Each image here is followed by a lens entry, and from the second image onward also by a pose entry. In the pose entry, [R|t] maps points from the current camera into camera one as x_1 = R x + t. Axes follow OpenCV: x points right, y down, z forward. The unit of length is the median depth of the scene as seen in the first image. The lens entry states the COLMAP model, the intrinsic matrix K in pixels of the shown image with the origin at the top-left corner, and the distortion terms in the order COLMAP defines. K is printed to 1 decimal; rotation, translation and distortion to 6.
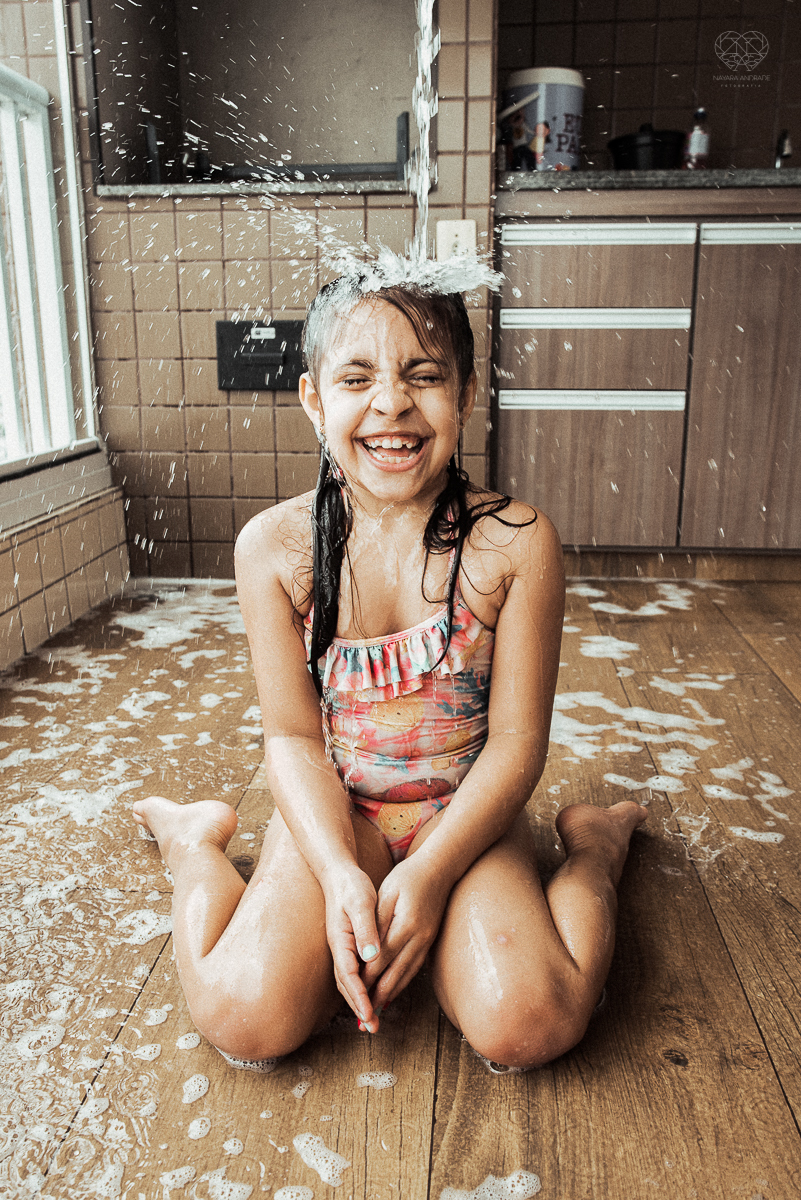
lens RADIAL K [[1012.3, 0, 394.0], [0, 1012.3, 594.1], [0, 0, 1]] dist [-0.035440, 0.028619]
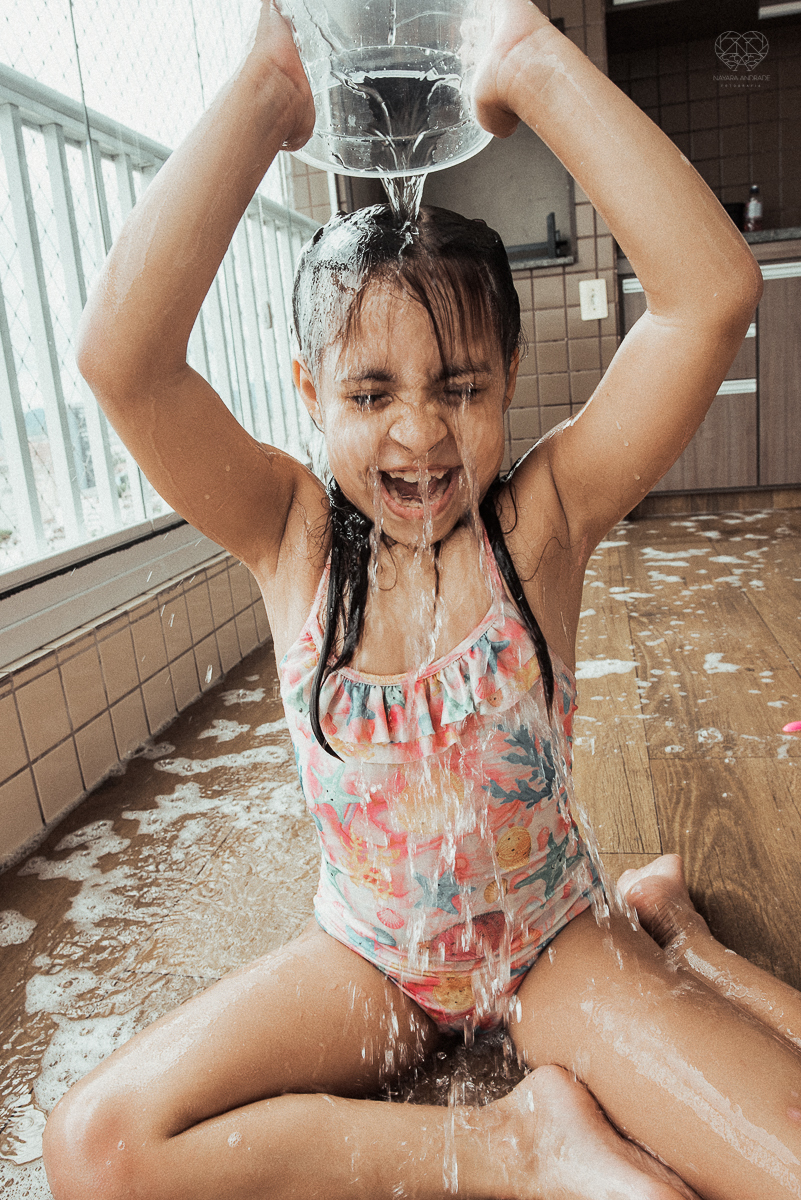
lens RADIAL K [[842.2, 0, 419.8], [0, 842.2, 574.0], [0, 0, 1]] dist [-0.021285, -0.014349]
pose [[0.989971, -0.060189, -0.127804, -0.058916], [0.057856, 0.998085, -0.021891, 0.082867], [0.128876, 0.014277, 0.991558, -0.276279]]
